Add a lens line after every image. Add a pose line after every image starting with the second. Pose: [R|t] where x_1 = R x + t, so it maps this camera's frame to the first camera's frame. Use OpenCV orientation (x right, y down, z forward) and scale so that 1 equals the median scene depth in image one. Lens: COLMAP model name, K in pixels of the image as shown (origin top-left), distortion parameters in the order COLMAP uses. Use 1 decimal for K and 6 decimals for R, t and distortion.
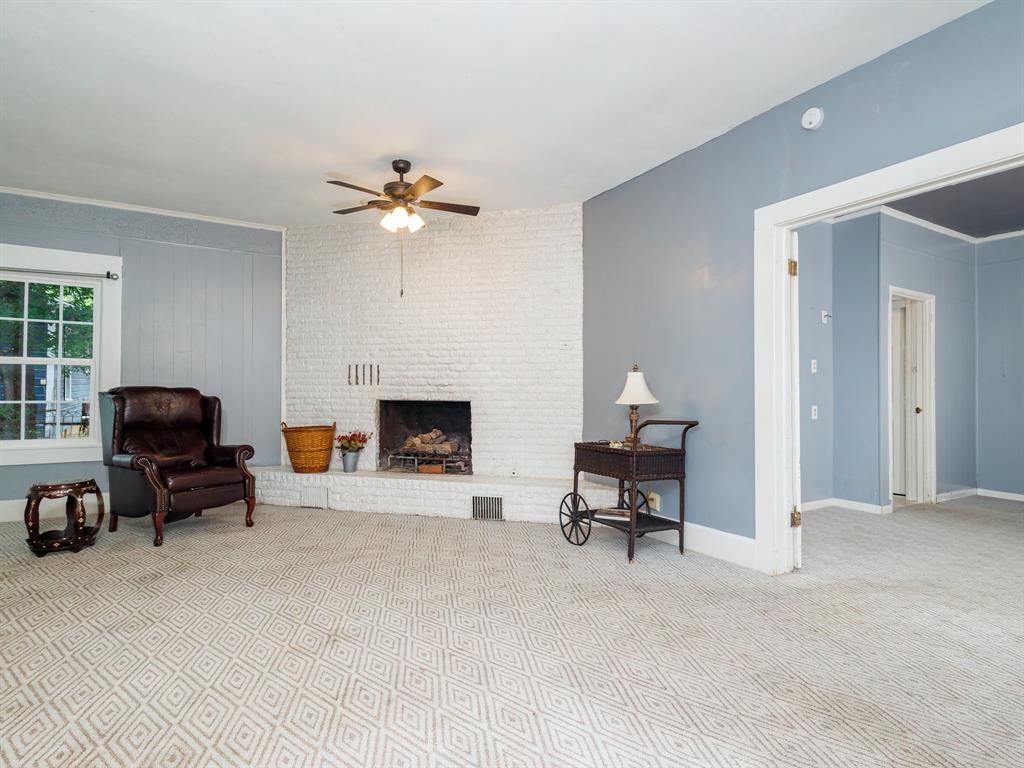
lens RADIAL K [[527.8, 0, 508.1], [0, 527.8, 382.1], [0, 0, 1]] dist [0.002998, 0.000770]
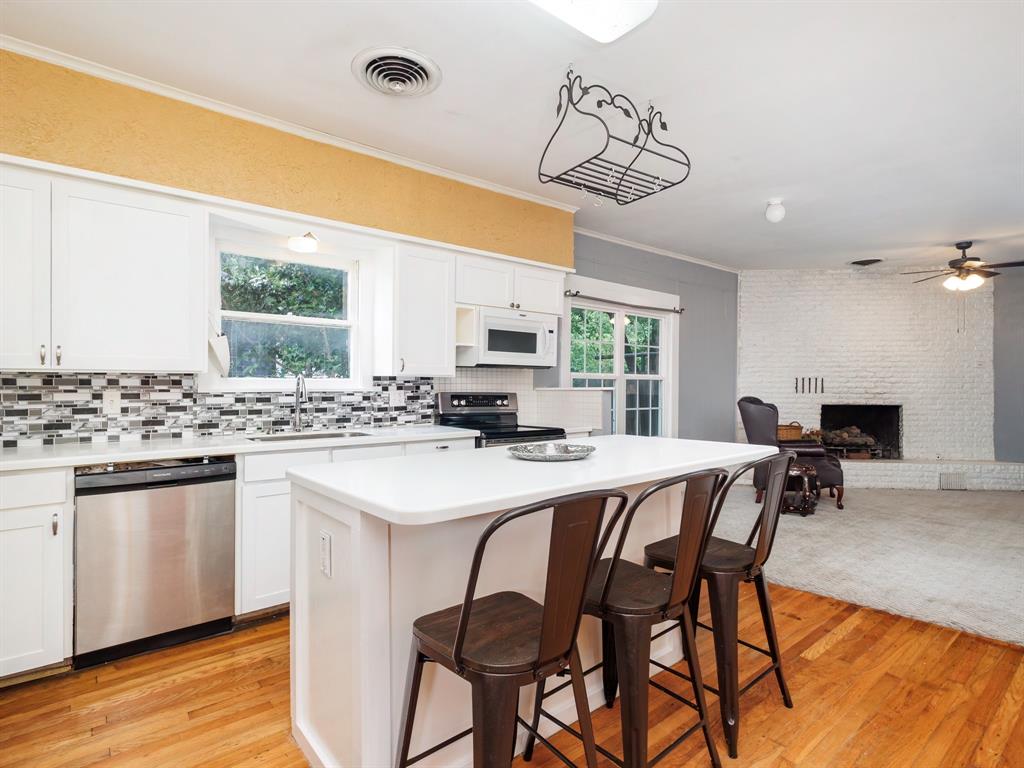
lens RADIAL K [[527.8, 0, 508.1], [0, 527.8, 382.1], [0, 0, 1]] dist [0.002998, 0.000770]
pose [[0.990914, -0.001106, 0.134491, -1.241862], [0.000240, 0.999979, 0.006453, -0.031986], [-0.134495, -0.006362, 0.990894, -0.209781]]
